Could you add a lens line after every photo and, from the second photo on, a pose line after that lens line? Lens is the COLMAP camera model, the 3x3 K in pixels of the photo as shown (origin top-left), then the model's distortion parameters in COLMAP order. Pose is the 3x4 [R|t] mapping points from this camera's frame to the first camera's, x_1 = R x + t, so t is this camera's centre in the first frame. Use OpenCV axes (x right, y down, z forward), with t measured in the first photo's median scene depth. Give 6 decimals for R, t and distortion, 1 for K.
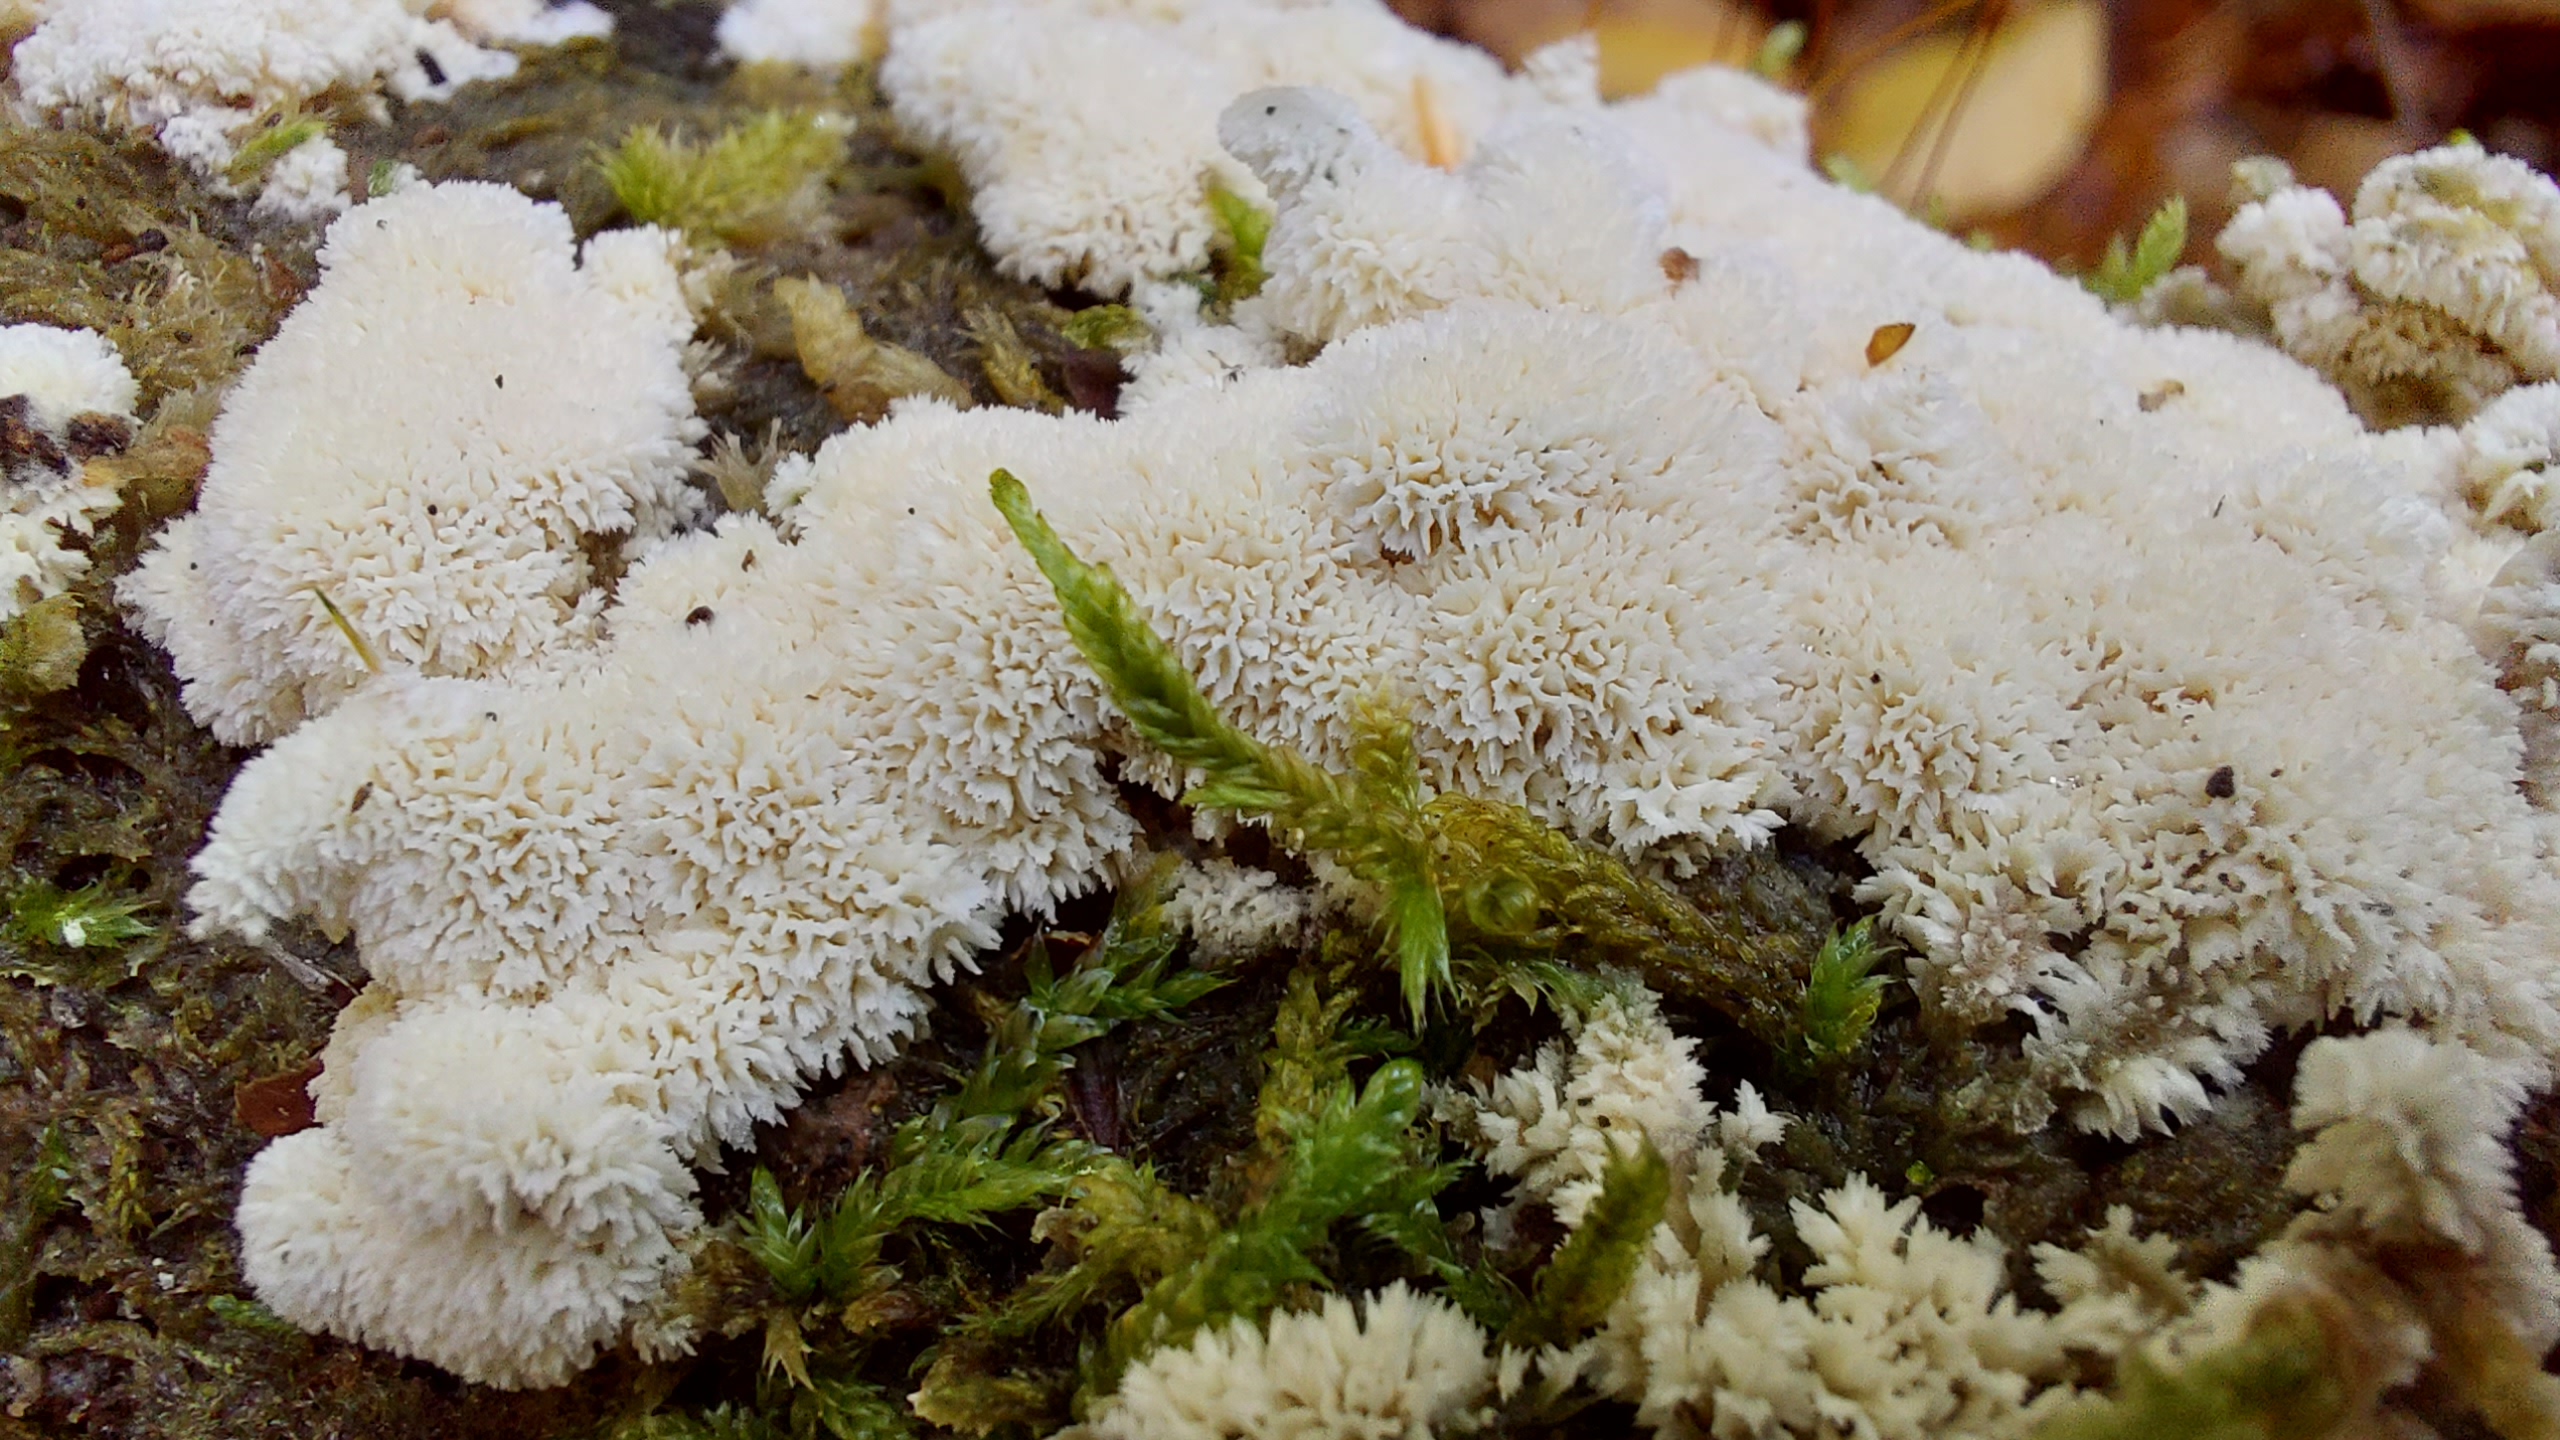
lens RADIAL K [[2103.7, 0, 1267.0], [0, 2103.7, 735.7], [0, 0, 1]] dist [-0.105643, 0.175014]
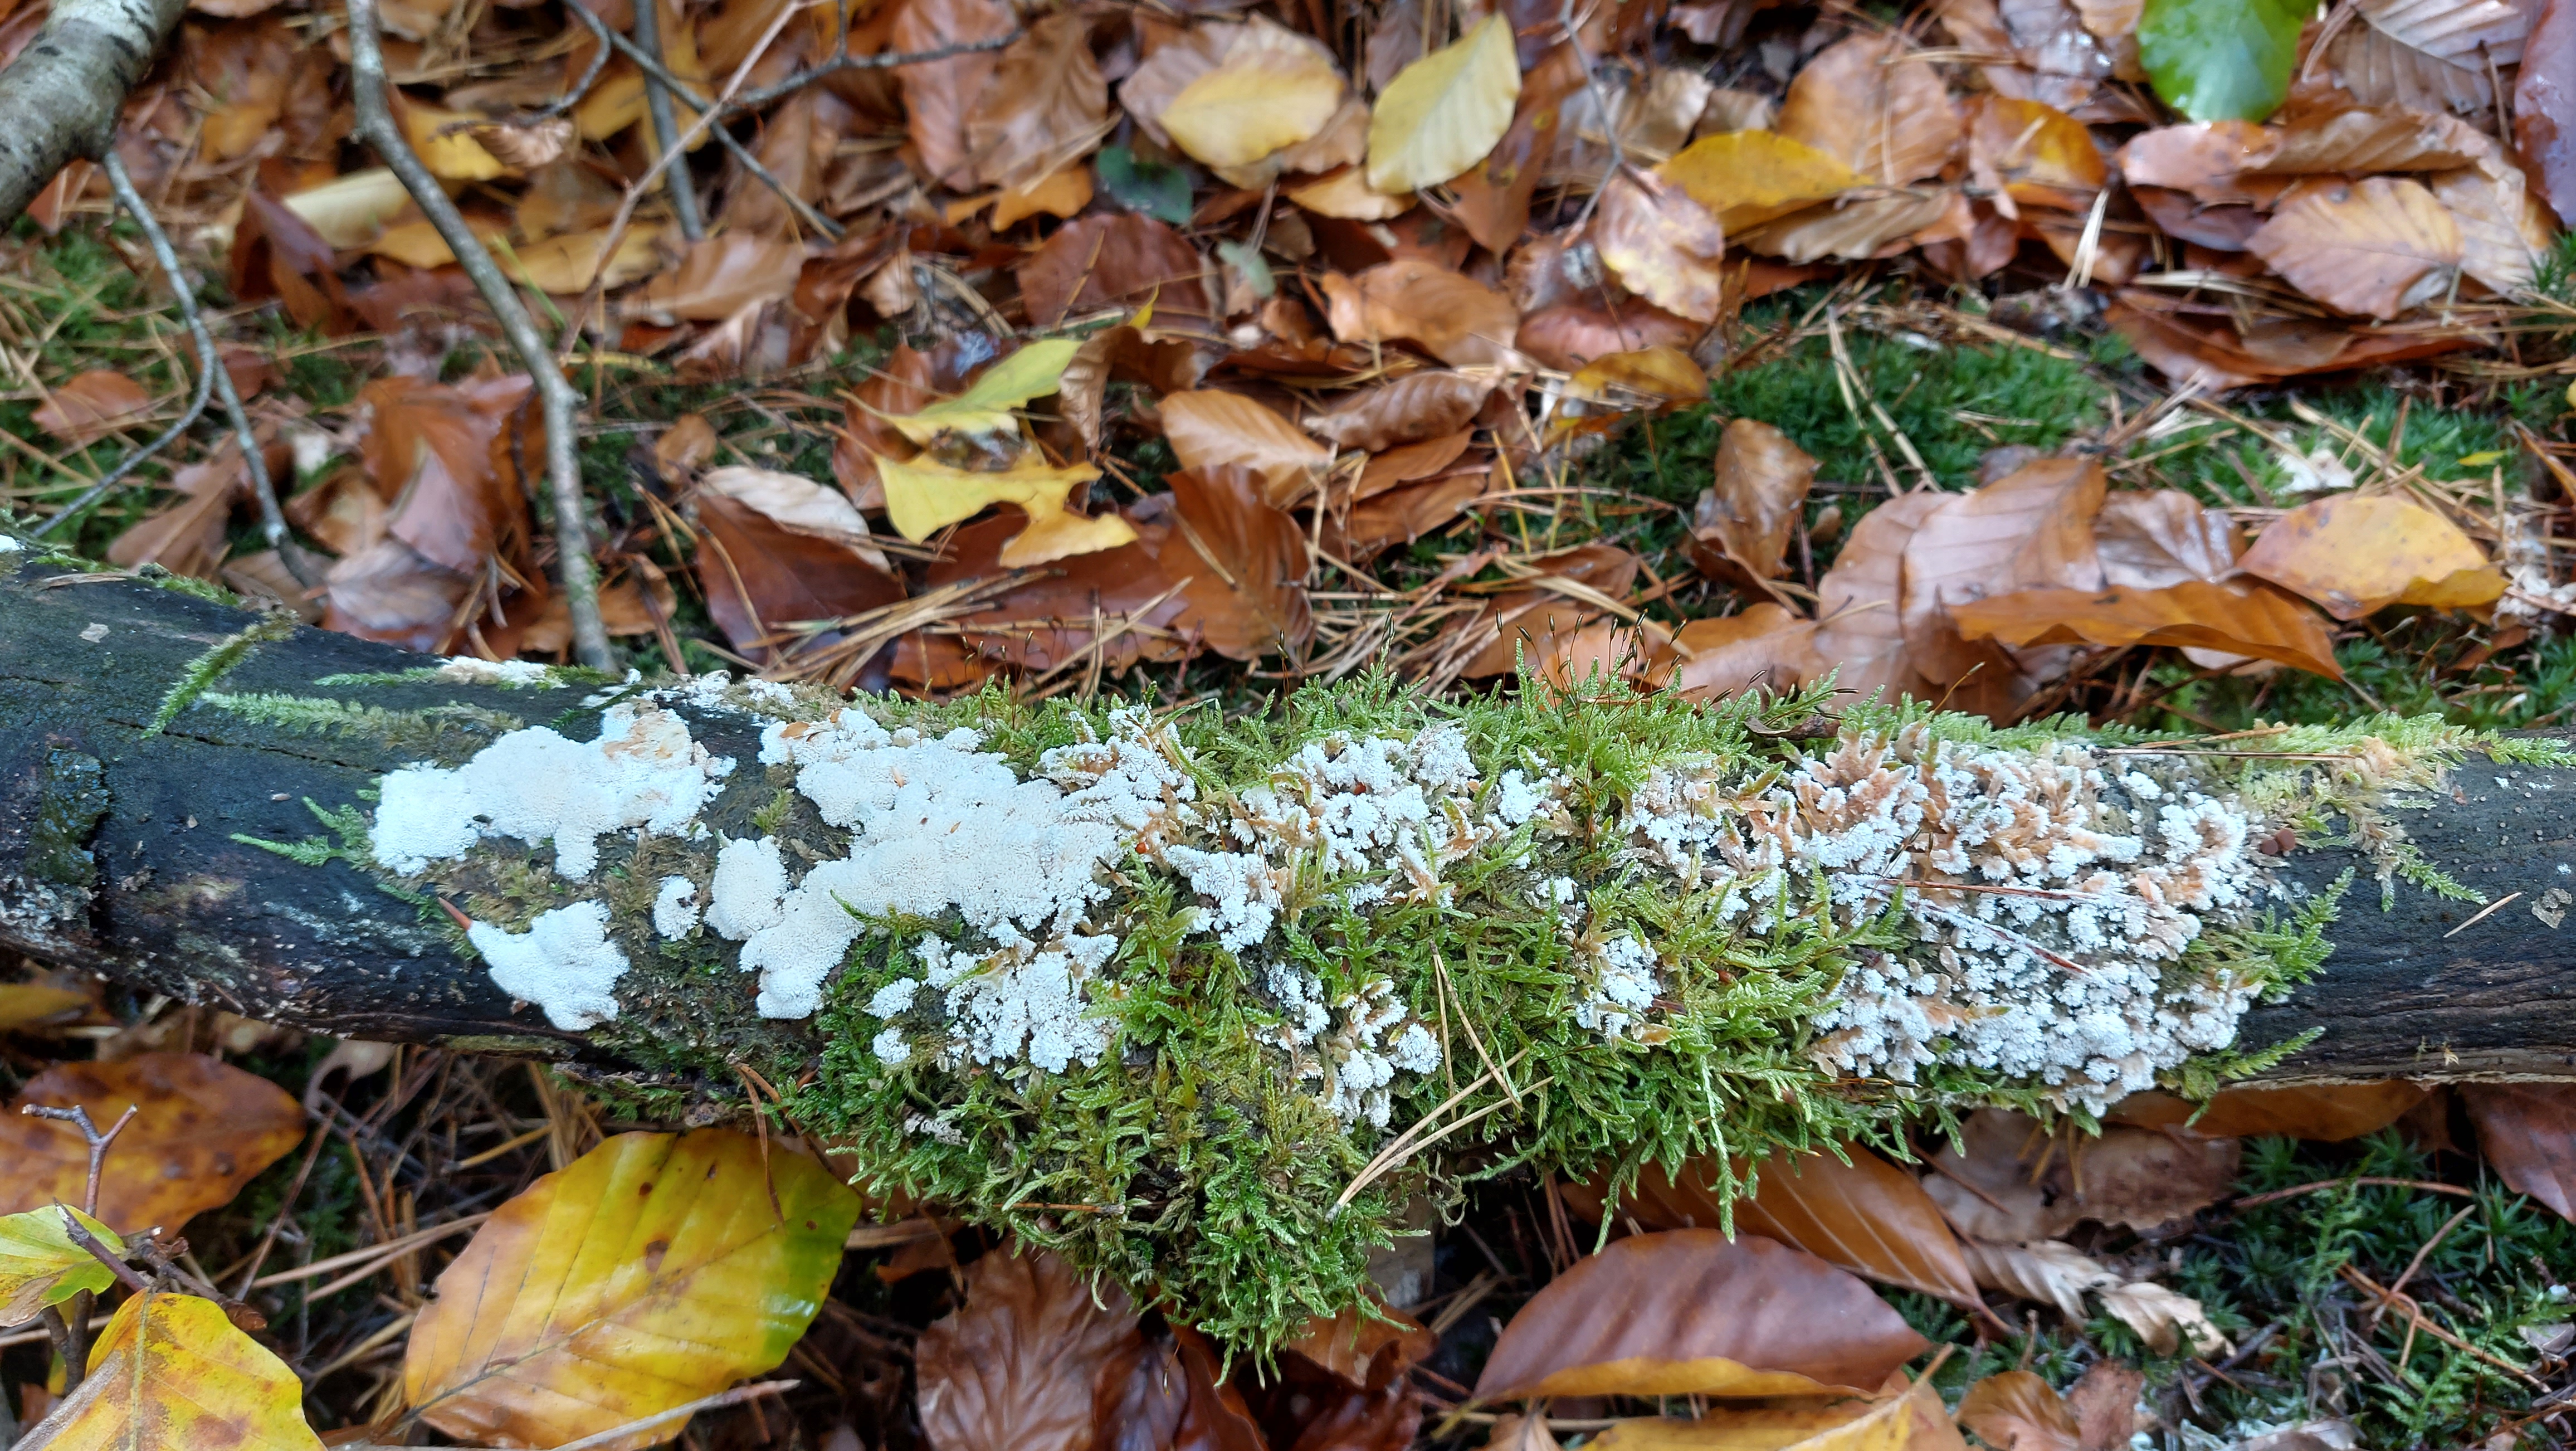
lens RADIAL K [[1885.2, 0, 1288.0], [0, 1885.2, 725.5], [0, 0, 1]] dist [-0.003660, 0.000682]
pose [[0.970662, -0.239815, -0.017409, 1.742544], [0.239459, 0.957587, 0.160267, -1.390199], [-0.021764, -0.159734, 0.986920, -5.688670]]
